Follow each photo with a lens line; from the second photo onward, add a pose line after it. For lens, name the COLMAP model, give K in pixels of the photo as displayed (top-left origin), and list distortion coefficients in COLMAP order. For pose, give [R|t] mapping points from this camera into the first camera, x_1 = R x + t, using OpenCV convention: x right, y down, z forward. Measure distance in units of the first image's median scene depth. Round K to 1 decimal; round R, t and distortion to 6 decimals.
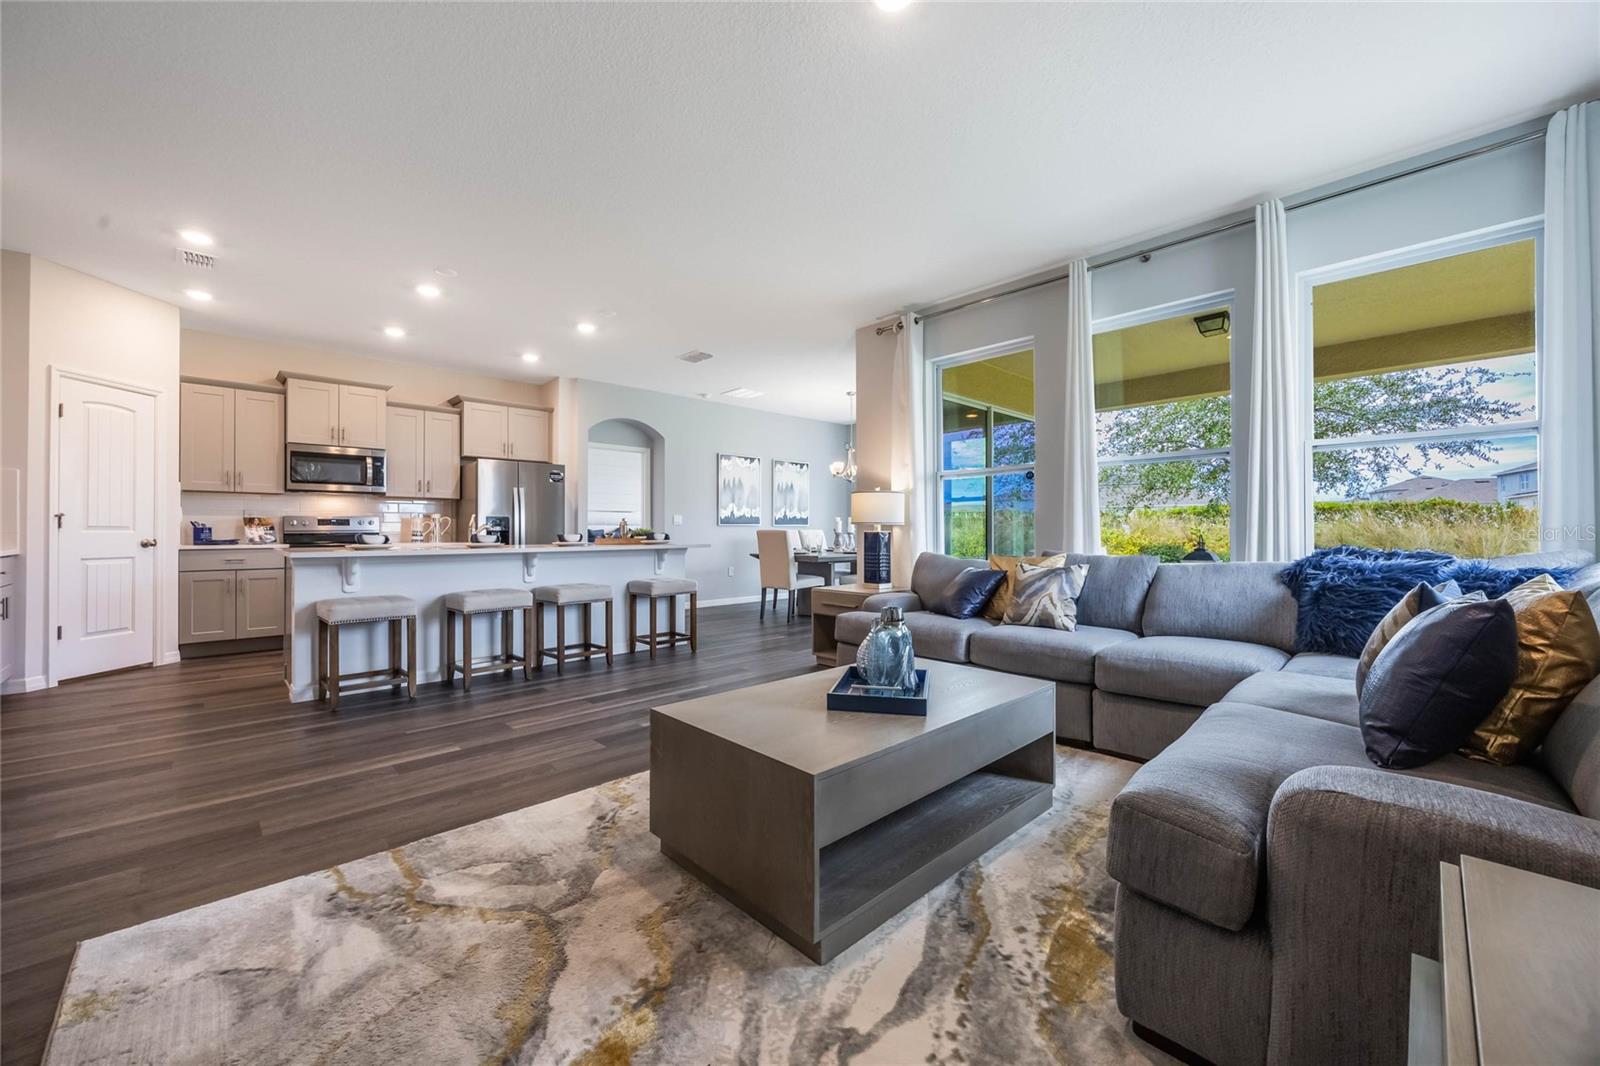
lens RADIAL K [[619.0, 0, 792.5], [0, 619.0, 532.0], [0, 0, 1]] dist [-0.001949, 0.000345]
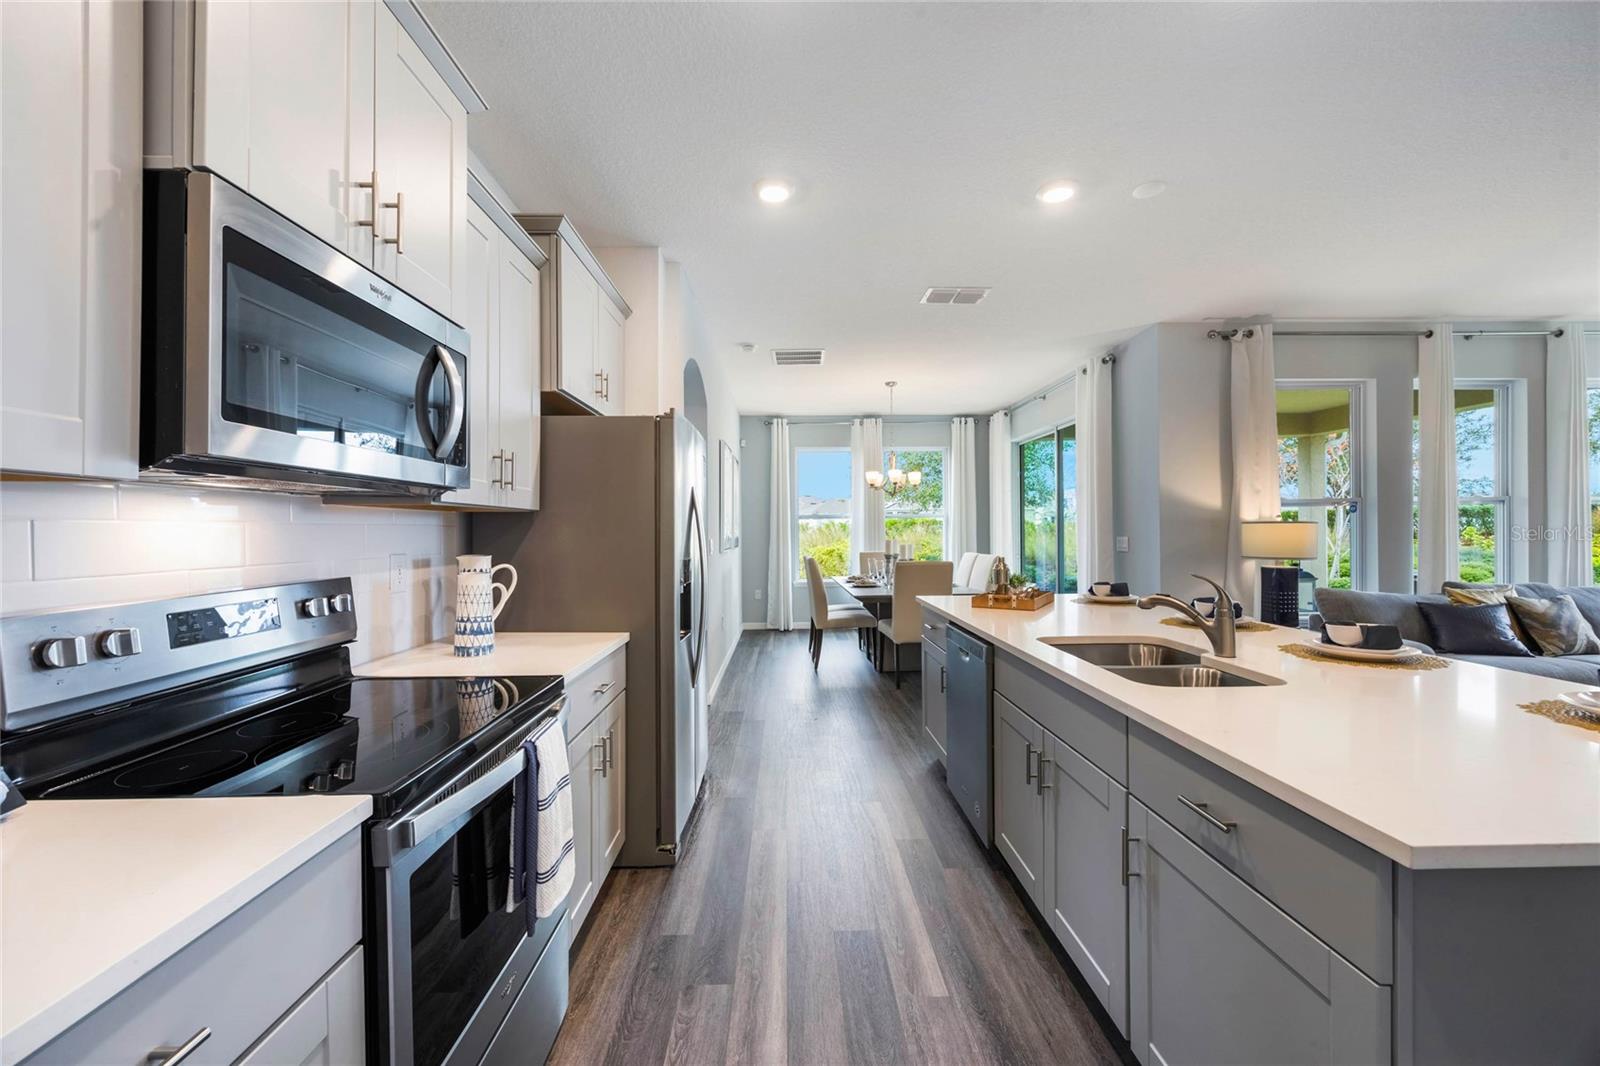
lens RADIAL K [[619.0, 0, 792.5], [0, 619.0, 532.0], [0, 0, 1]] dist [-0.001949, 0.000345]
pose [[0.692275, -0.003061, 0.721628, -0.775935], [0.003074, 0.999994, 0.001293, -0.045894], [-0.721627, 0.001323, 0.692280, 0.727801]]
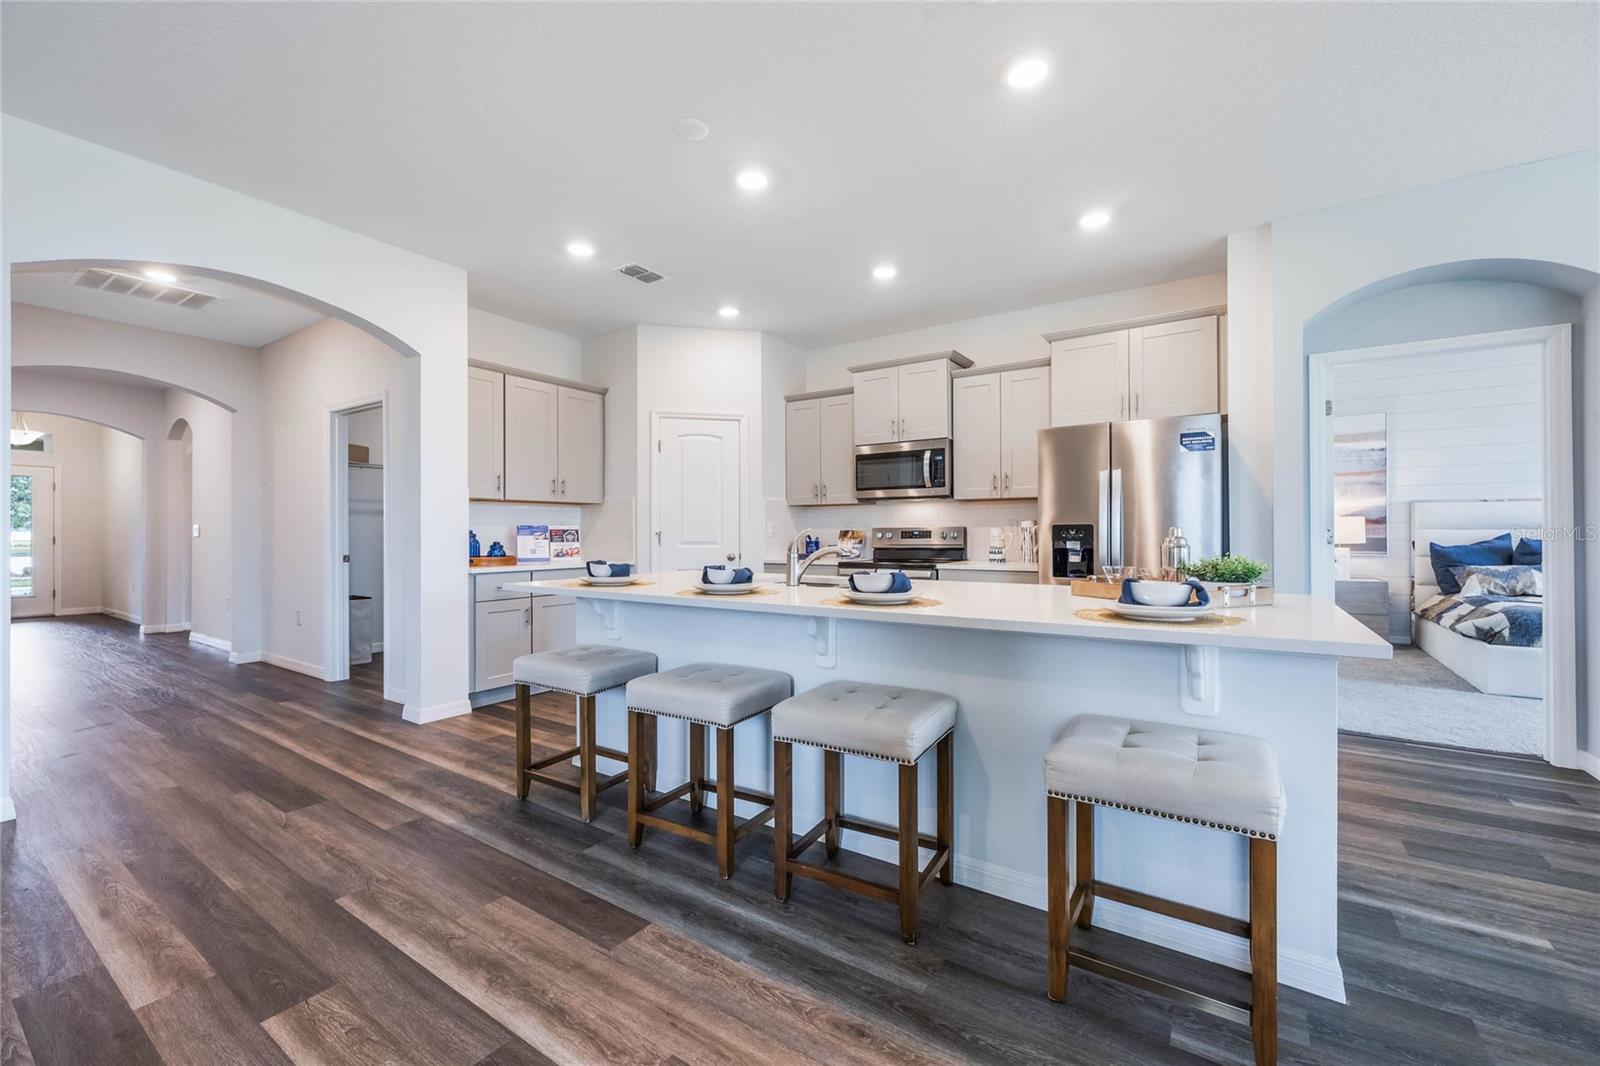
lens RADIAL K [[619.0, 0, 792.5], [0, 619.0, 532.0], [0, 0, 1]] dist [-0.001949, 0.000345]
pose [[0.207244, -0.001043, -0.978289, 0.034918], [0.002479, 0.999997, -0.000541, -0.019387], [0.978286, -0.002313, 0.207245, 0.680783]]
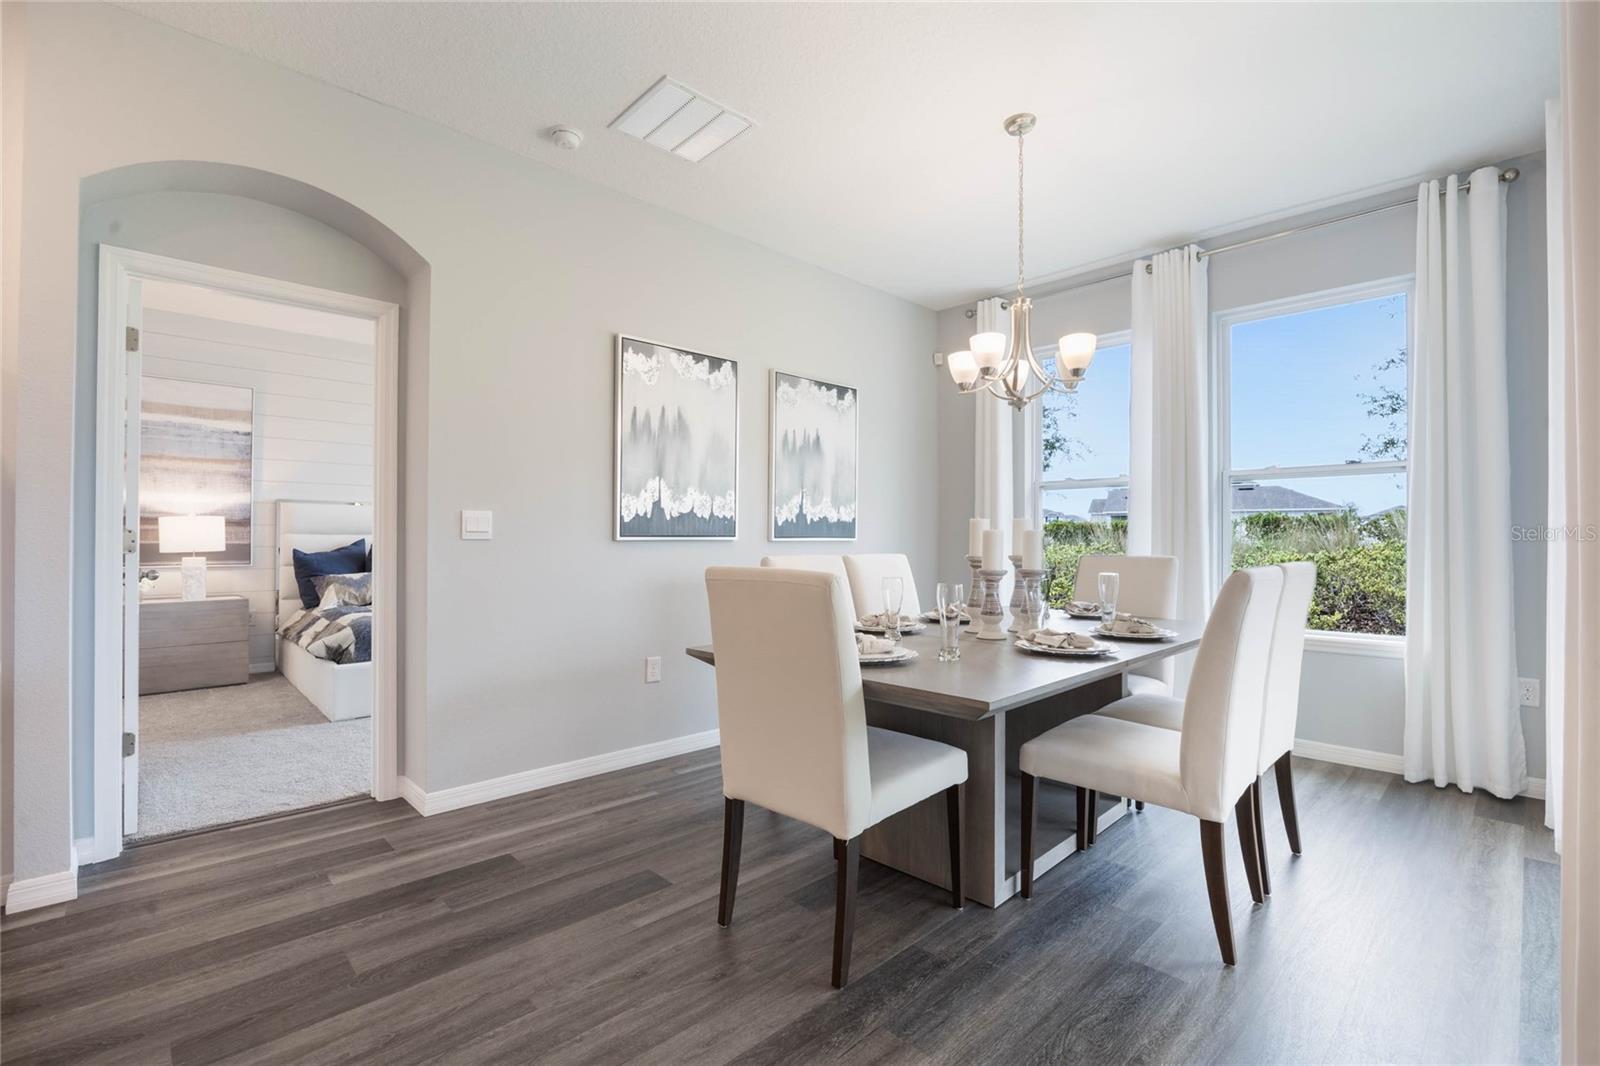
lens RADIAL K [[745.1, 0, 795.9], [0, 745.1, 532.8], [0, 0, 1]] dist [-0.030603, 0.011606]
pose [[0.999981, 0.004481, 0.004275, -0.027686], [-0.004438, 0.999938, -0.010217, -0.016117], [-0.004320, 0.010198, 0.999939, 0.845194]]
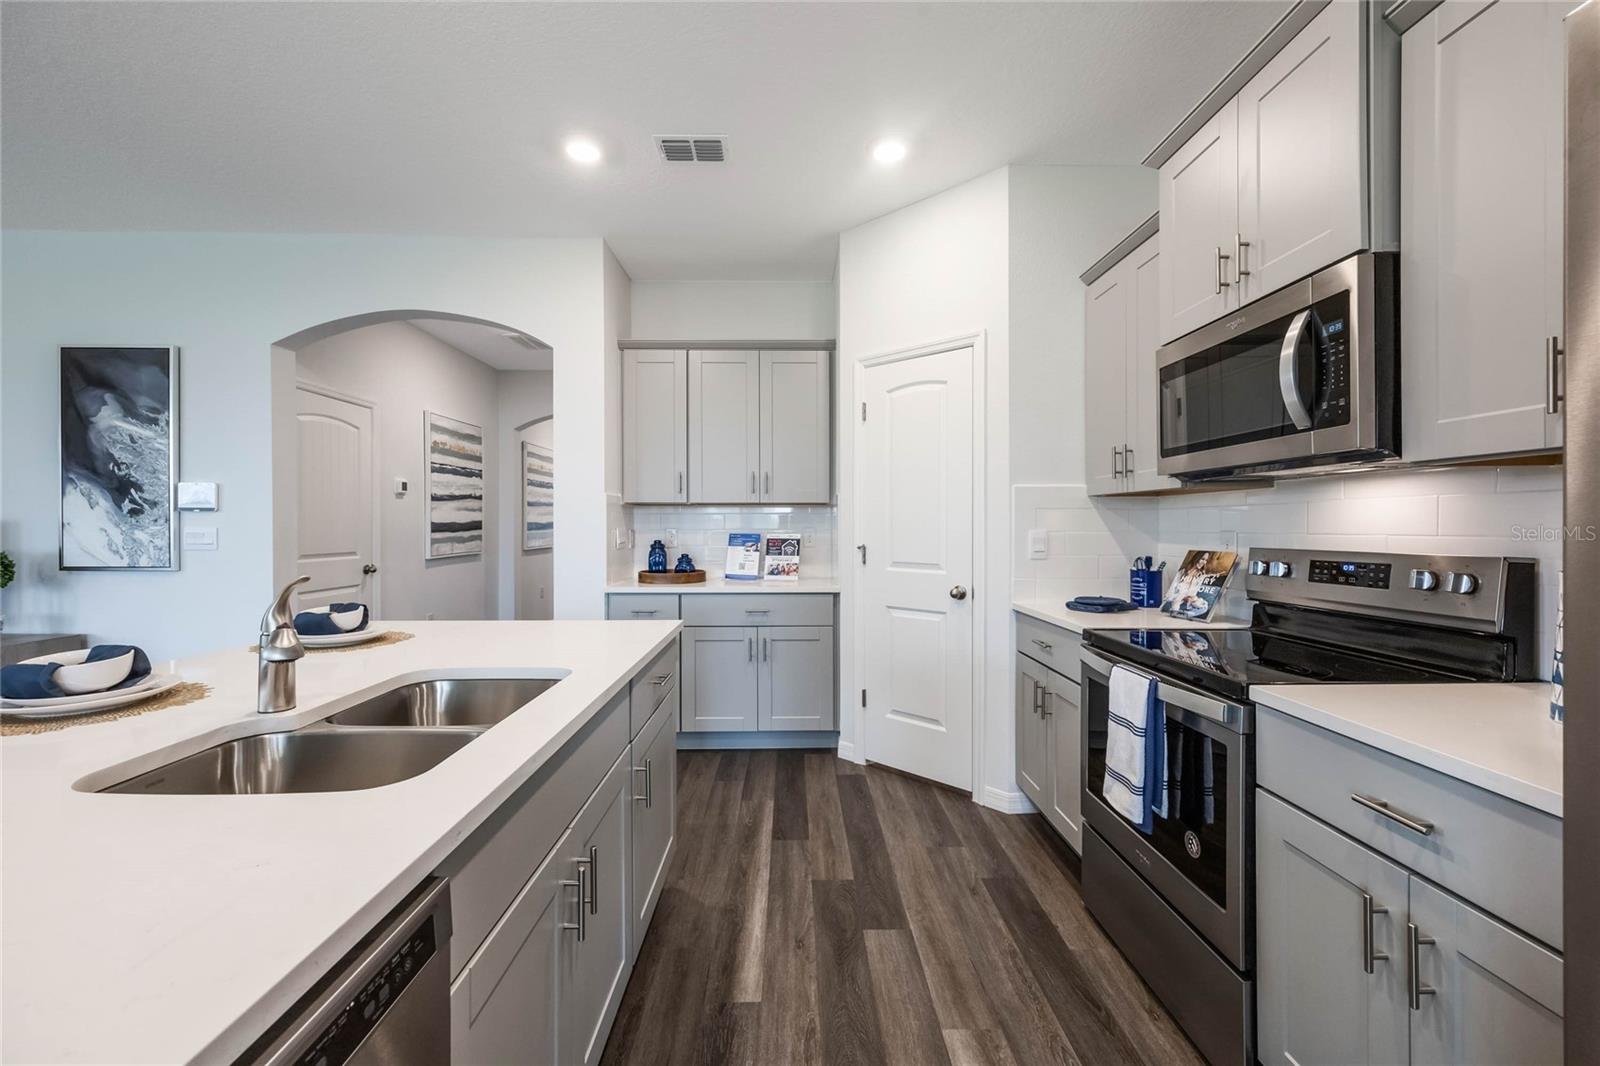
lens RADIAL K [[659.3, 0, 802.1], [0, 659.3, 529.1], [0, 0, 1]] dist [0.019348, 0.000070]
pose [[-0.688943, 0.006242, -0.724789, -0.362918], [0.003010, 0.999979, 0.005752, -0.038482], [0.724809, 0.001781, -0.688947, 1.047111]]
